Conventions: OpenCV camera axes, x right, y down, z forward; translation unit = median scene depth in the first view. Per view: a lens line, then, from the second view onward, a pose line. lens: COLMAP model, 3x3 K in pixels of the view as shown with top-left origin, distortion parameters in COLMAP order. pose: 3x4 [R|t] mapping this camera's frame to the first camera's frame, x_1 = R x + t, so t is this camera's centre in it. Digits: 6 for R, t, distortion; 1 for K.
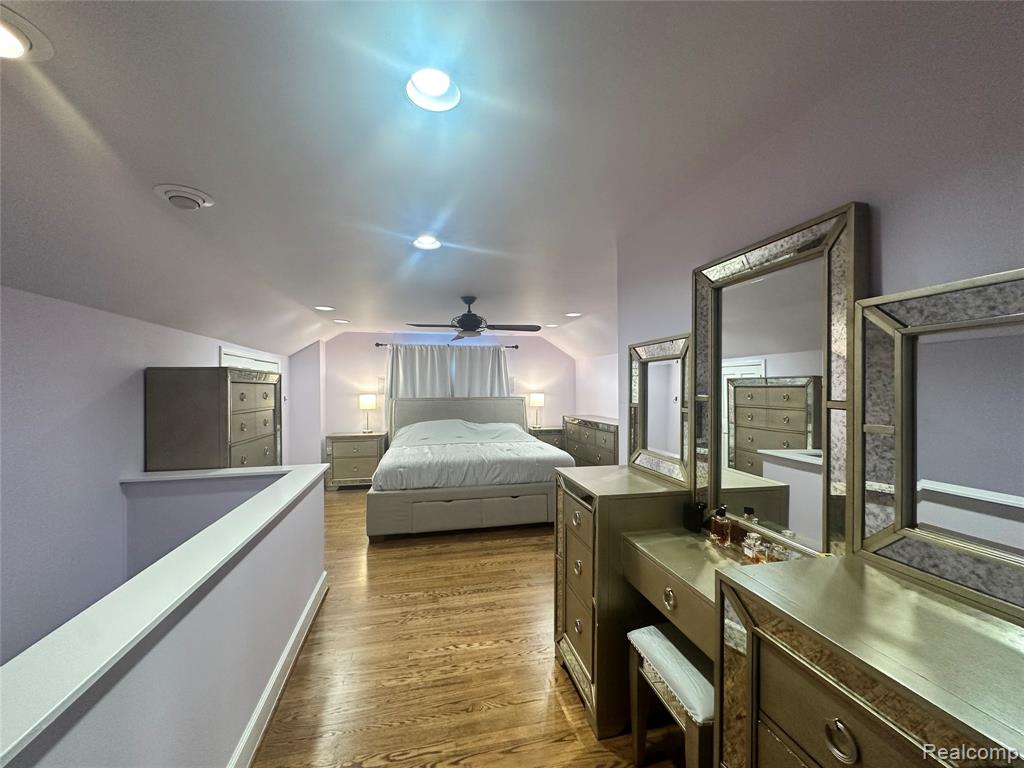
lens RADIAL K [[409.1, 0, 515.6], [0, 409.1, 383.7], [0, 0, 1]] dist [-0.002543, 0.000749]
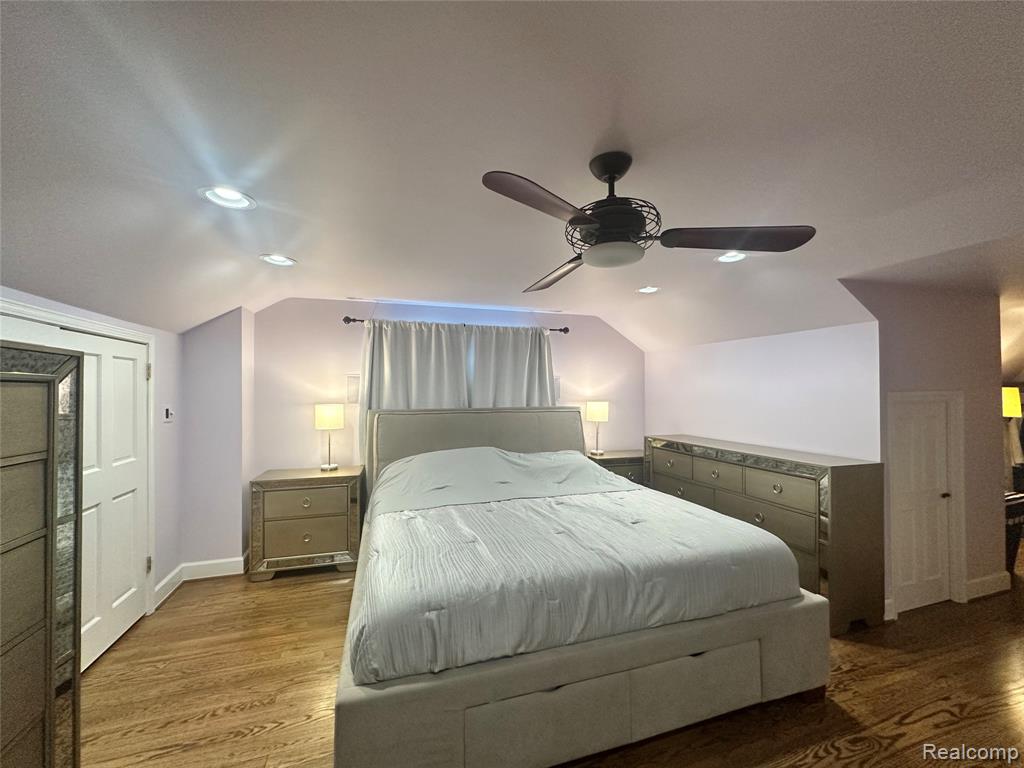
lens RADIAL K [[409.1, 0, 516.1], [0, 409.1, 385.5], [0, 0, 1]] dist [-0.002543, 0.000749]
pose [[0.995831, 0.003899, 0.091135, -0.158040], [-0.003385, 0.999977, -0.005794, 0.002781], [-0.091156, 0.005462, 0.995822, 0.414837]]
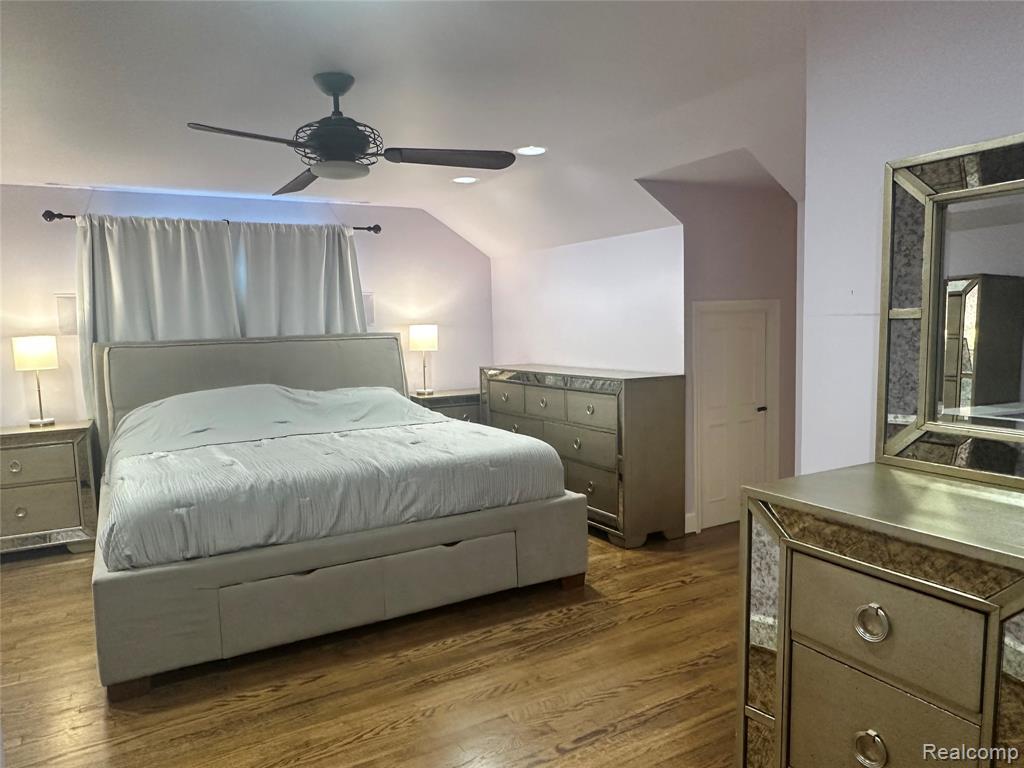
lens RADIAL K [[703.2, 0, 509.9], [0, 703.2, 390.5], [0, 0, 1]] dist [0.001716, -0.007609]
pose [[0.957530, -0.049528, 0.284048, -0.106733], [0.020178, 0.994232, 0.105339, 0.017664], [-0.287627, -0.095134, 0.953006, 0.173891]]
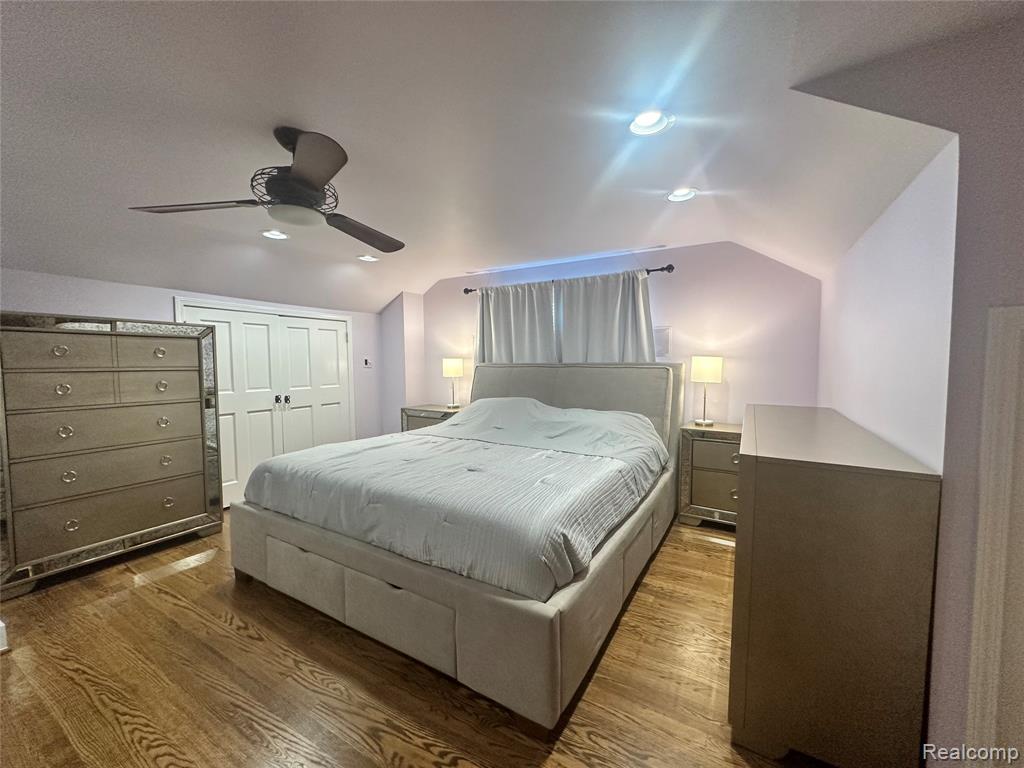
lens RADIAL K [[409.1, 0, 511.2], [0, 409.1, 385.2], [0, 0, 1]] dist [-0.002543, 0.000749]
pose [[0.725371, 0.043527, -0.686980, 0.258295], [0.006100, 0.997553, 0.069647, 0.025974], [0.688331, -0.054710, 0.723331, 0.545420]]
